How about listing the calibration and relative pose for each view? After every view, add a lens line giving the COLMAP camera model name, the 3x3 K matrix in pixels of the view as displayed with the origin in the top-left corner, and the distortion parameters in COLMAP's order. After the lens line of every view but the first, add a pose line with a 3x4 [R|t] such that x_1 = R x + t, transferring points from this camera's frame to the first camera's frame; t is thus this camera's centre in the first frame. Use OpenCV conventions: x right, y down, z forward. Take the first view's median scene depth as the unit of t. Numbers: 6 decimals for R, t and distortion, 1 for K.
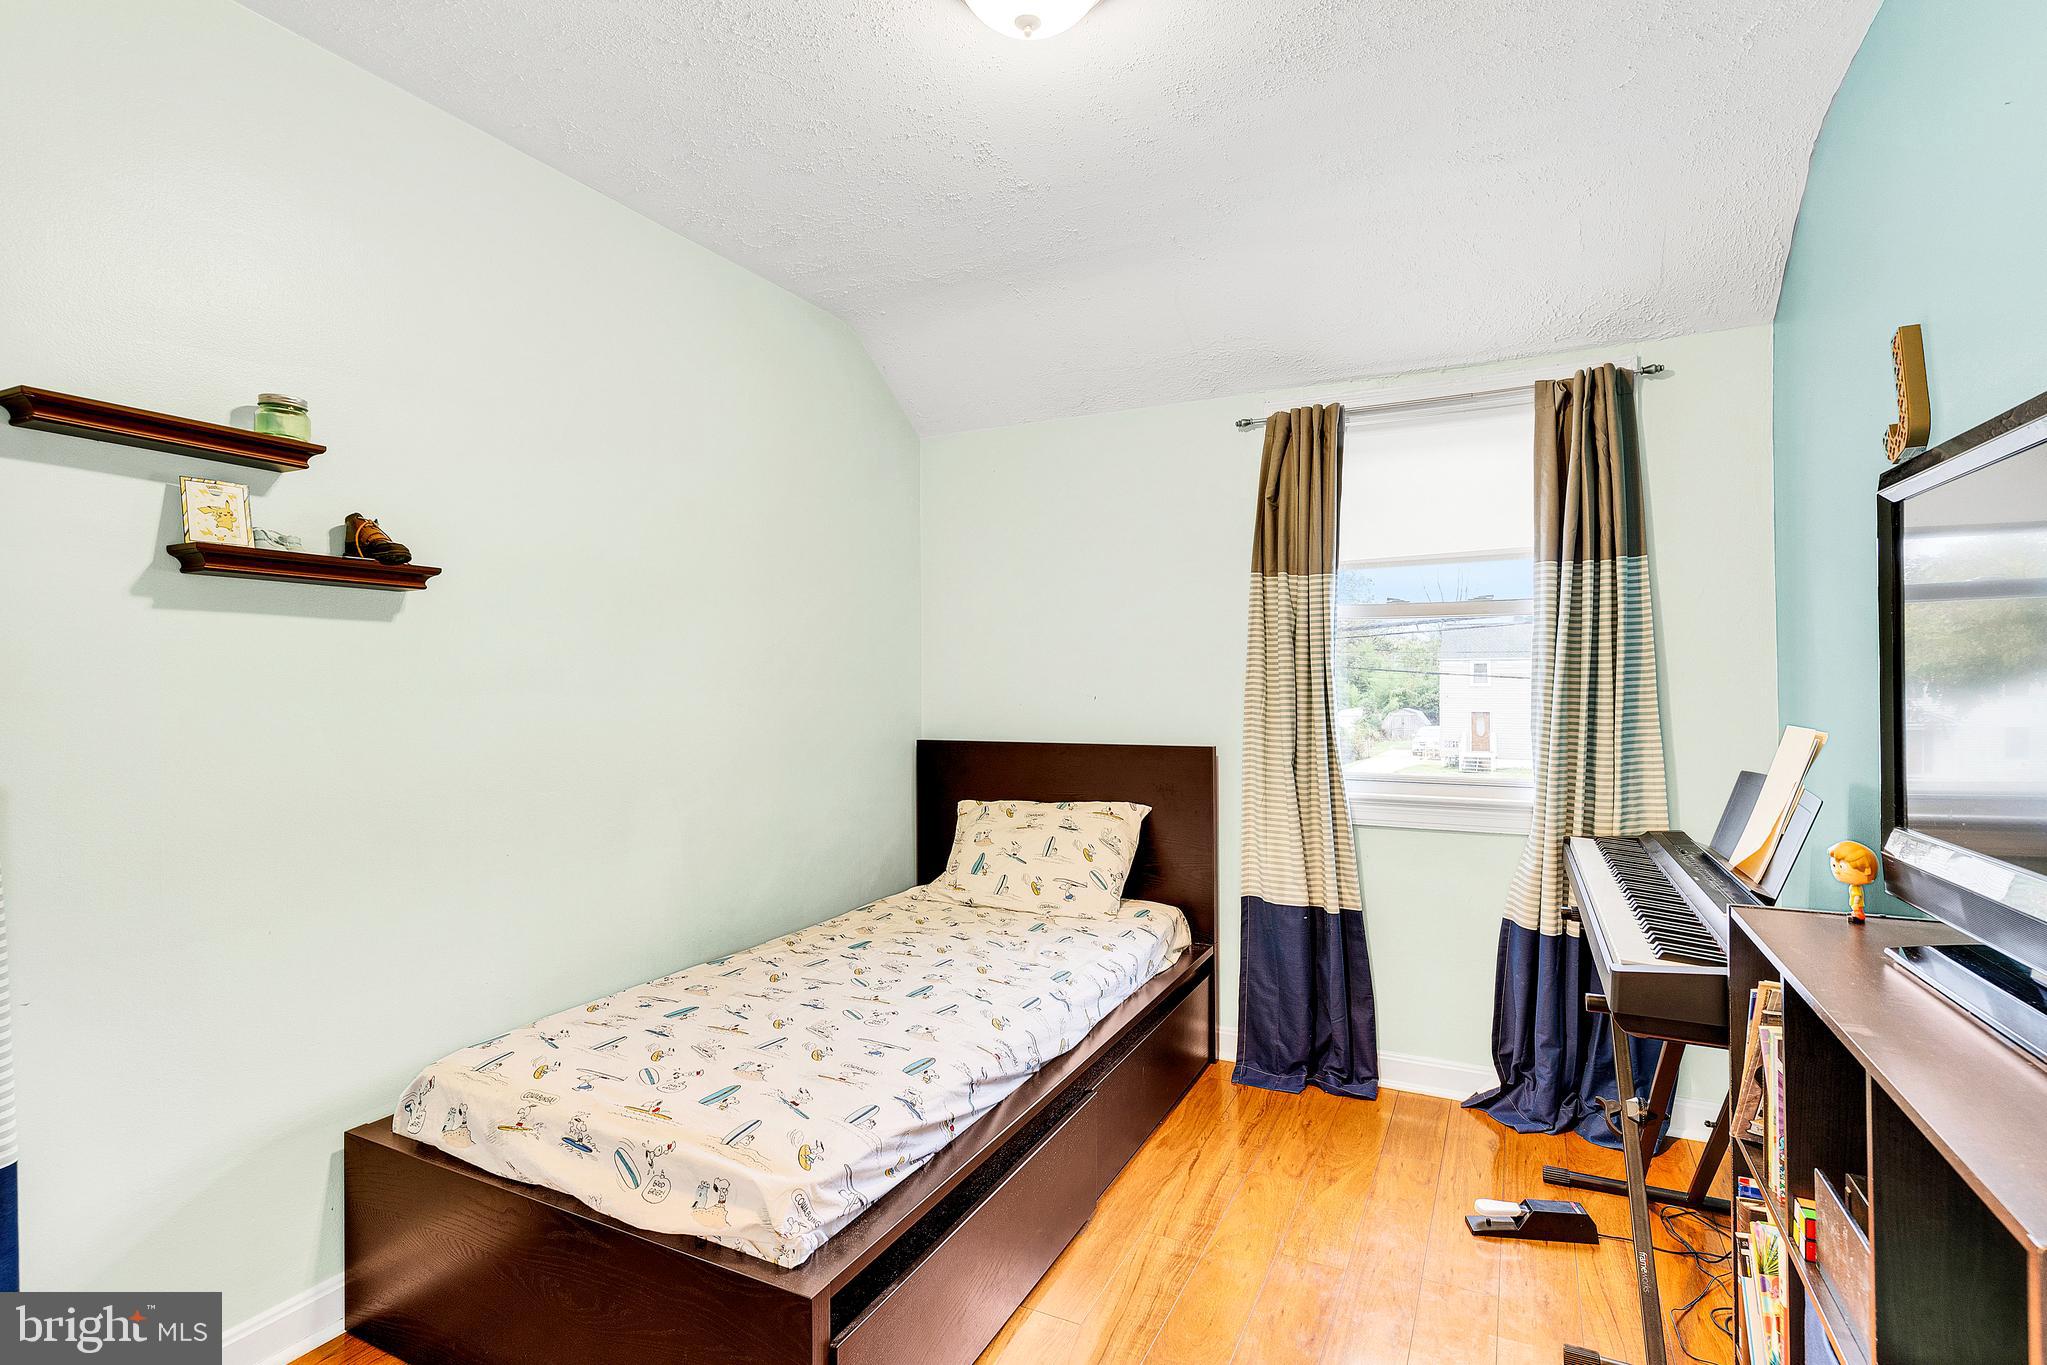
lens RADIAL K [[978.6, 0, 1026.7], [0, 978.6, 676.9], [0, 0, 1]] dist [0.002464, -0.000417]
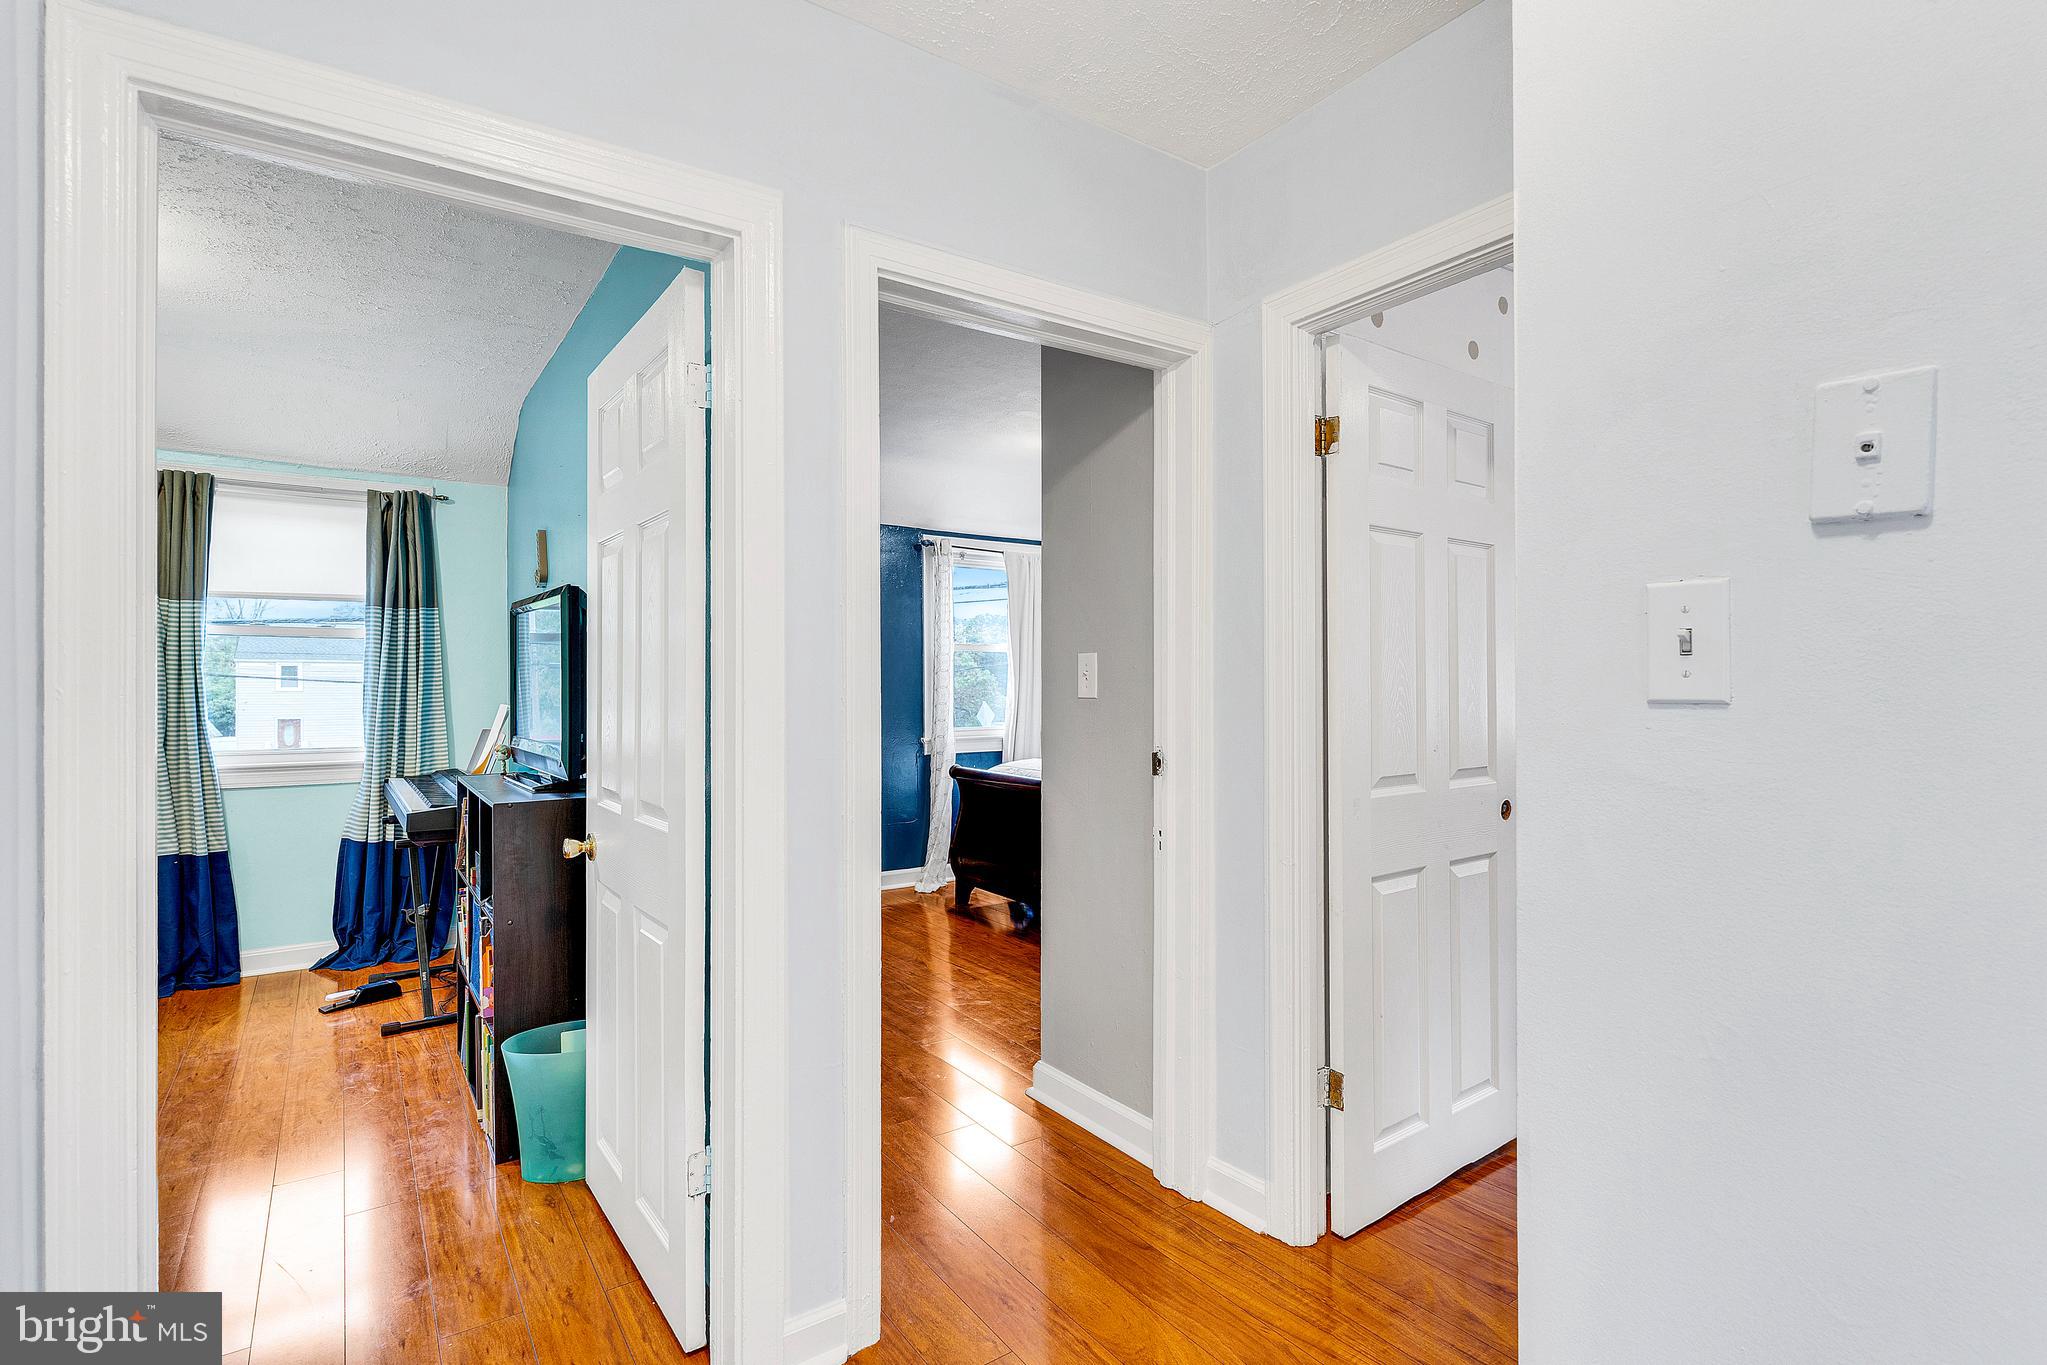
lens RADIAL K [[978.6, 0, 1026.7], [0, 978.6, 676.9], [0, 0, 1]] dist [0.002464, -0.000417]
pose [[0.469231, 0.008995, 0.883030, -0.370167], [-0.004744, 0.999959, -0.007665, 0.002742], [-0.883063, -0.000592, 0.469255, -0.671168]]
